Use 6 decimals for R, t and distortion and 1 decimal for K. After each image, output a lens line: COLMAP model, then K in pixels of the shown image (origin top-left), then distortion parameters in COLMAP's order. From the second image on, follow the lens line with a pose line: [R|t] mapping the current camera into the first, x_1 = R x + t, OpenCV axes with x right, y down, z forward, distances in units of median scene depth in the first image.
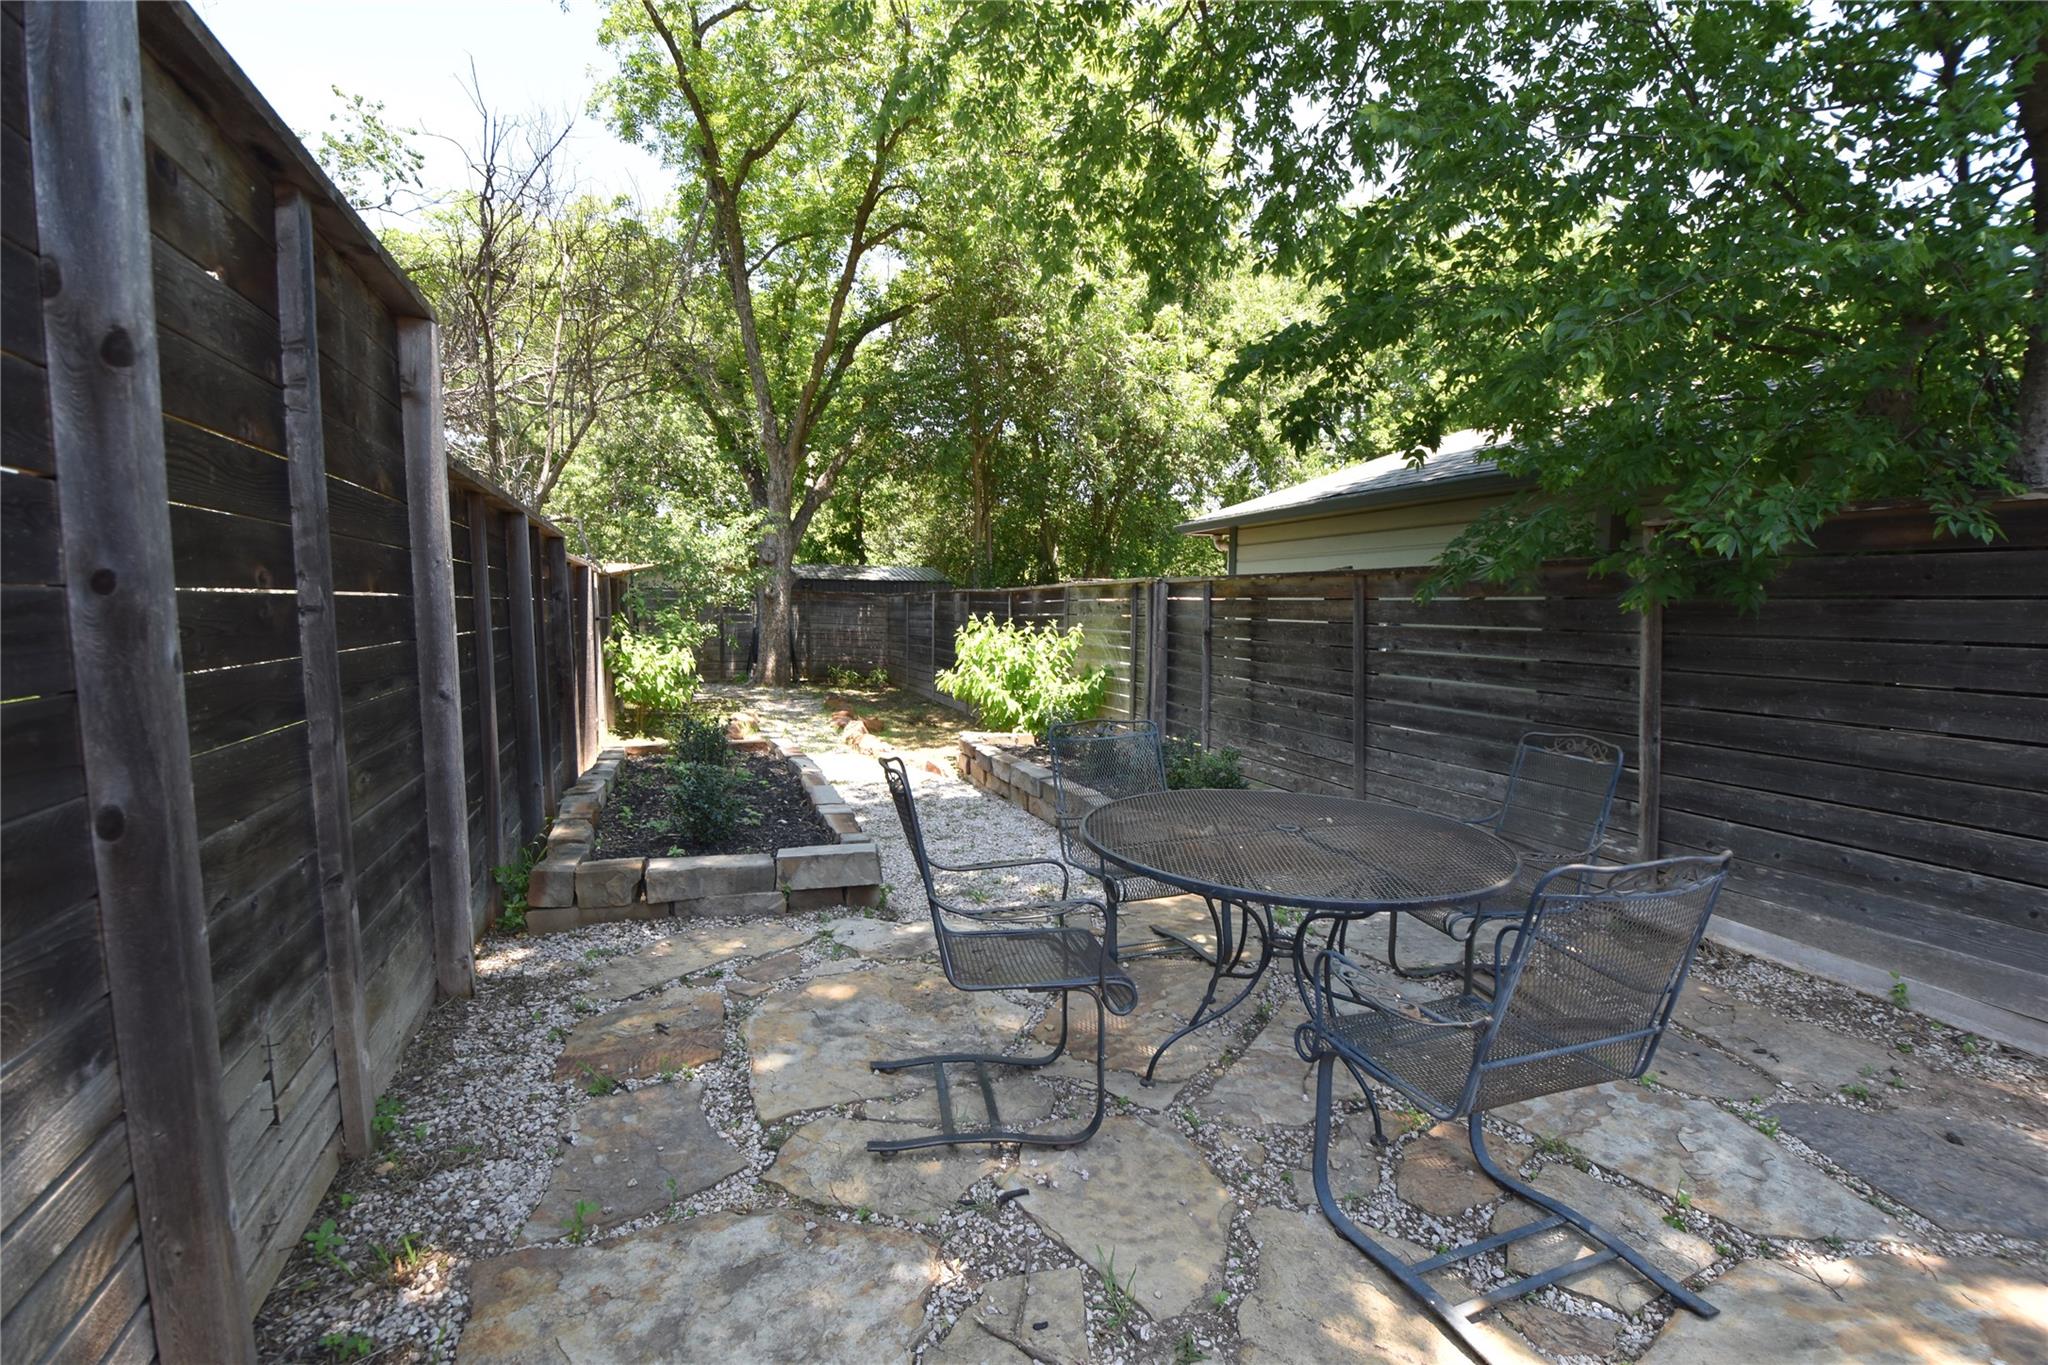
lens RADIAL K [[910.6, 0, 1031.1], [0, 910.6, 696.7], [0, 0, 1]] dist [0.017544, -0.025020]
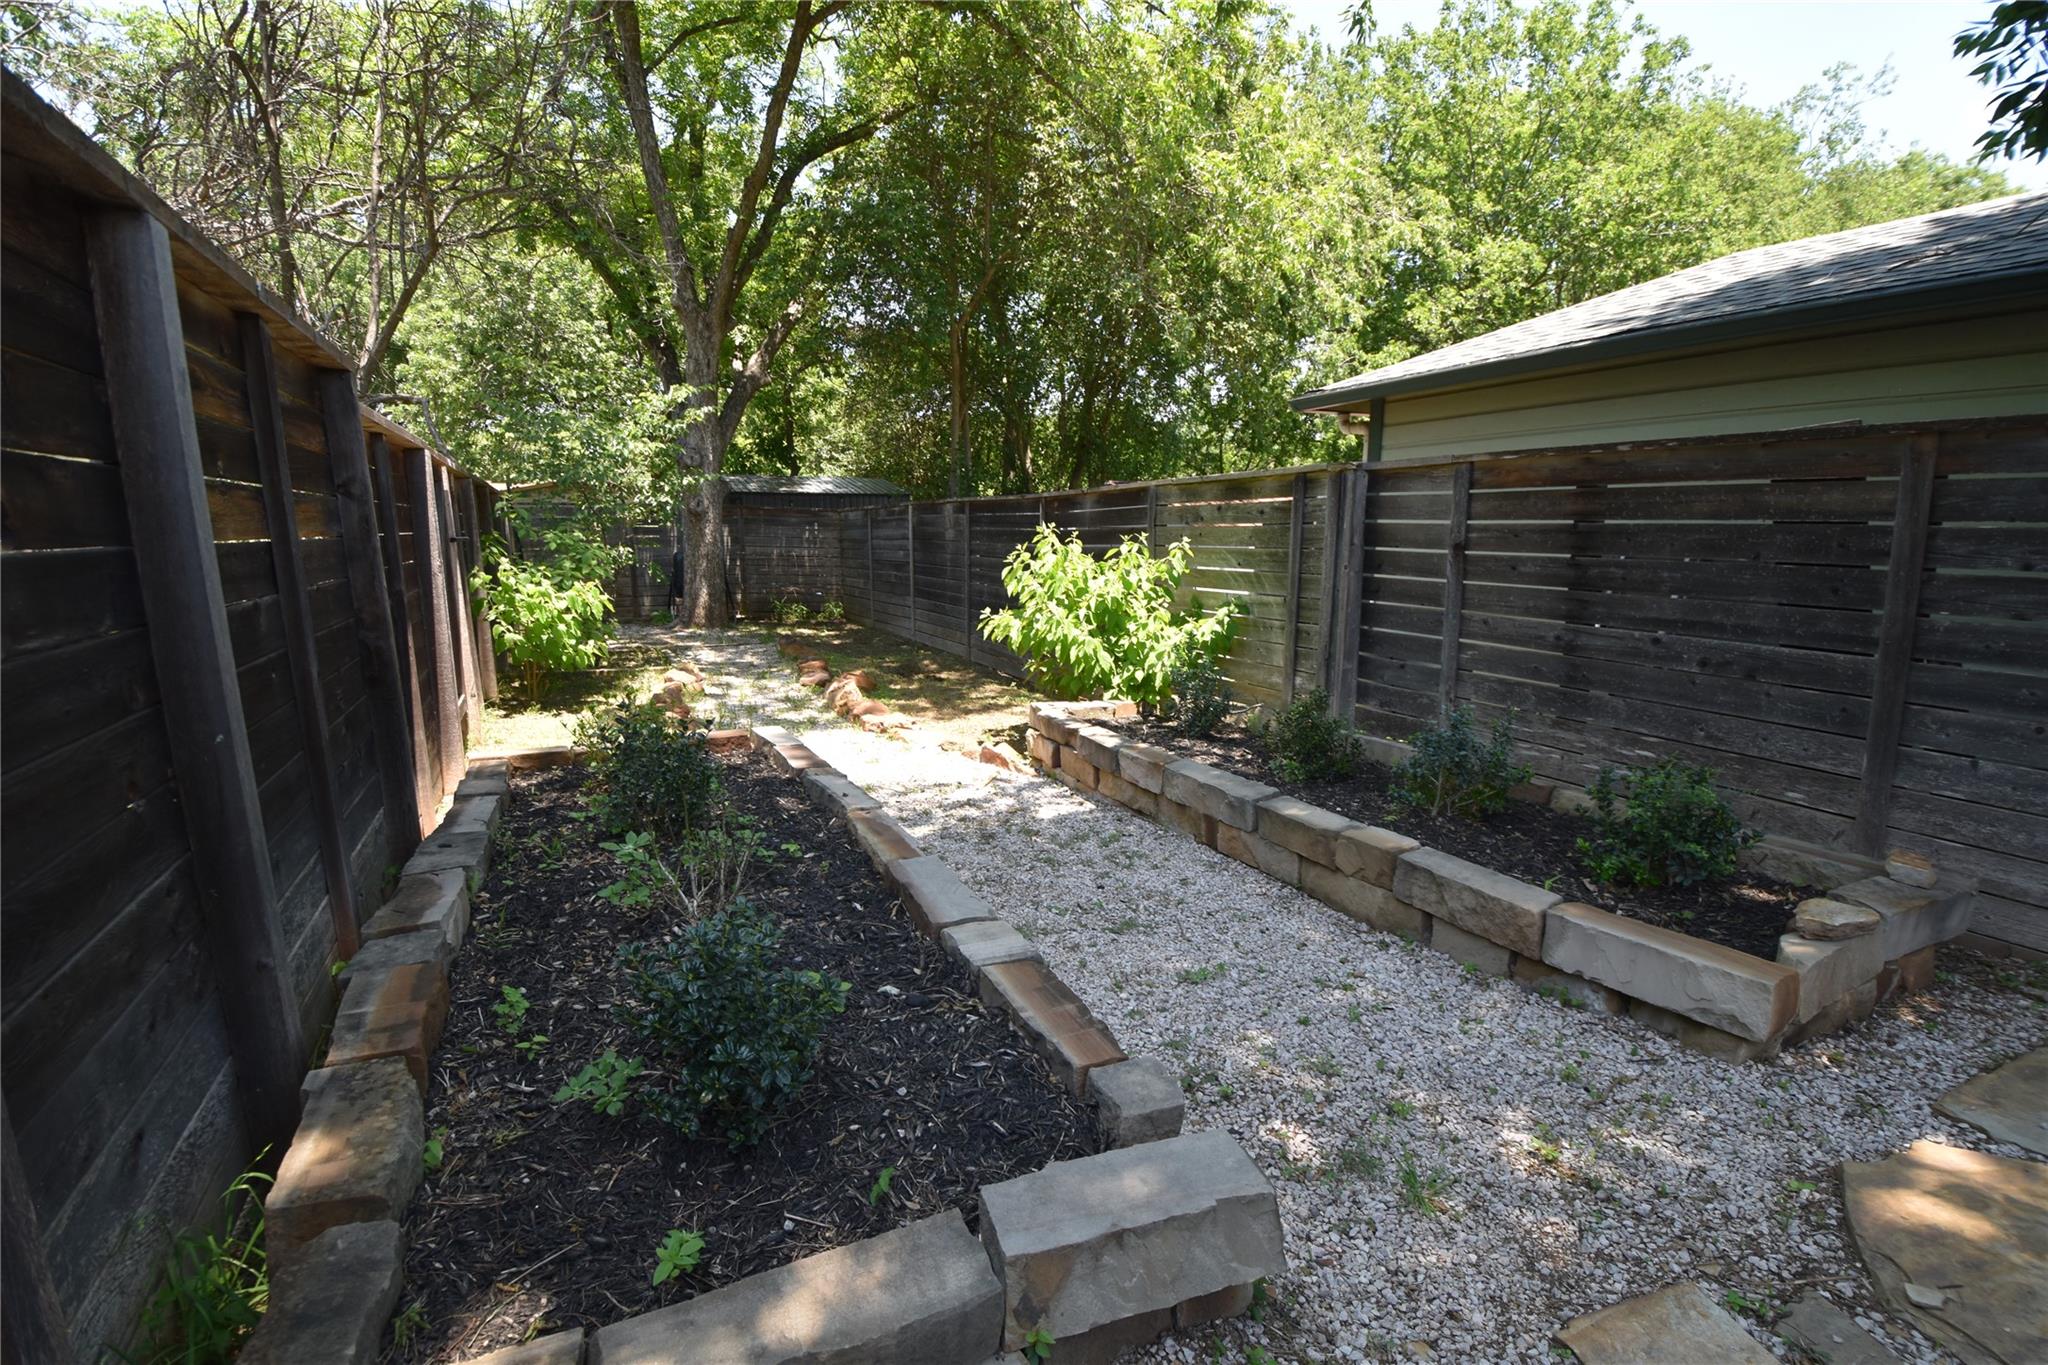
lens RADIAL K [[910.6, 0, 1031.1], [0, 910.6, 696.7], [0, 0, 1]] dist [0.017544, -0.025020]
pose [[0.995253, -0.029844, 0.092629, -0.117688], [0.021929, 0.996113, 0.085317, -0.019091], [-0.094816, -0.082880, 0.992039, 0.278965]]
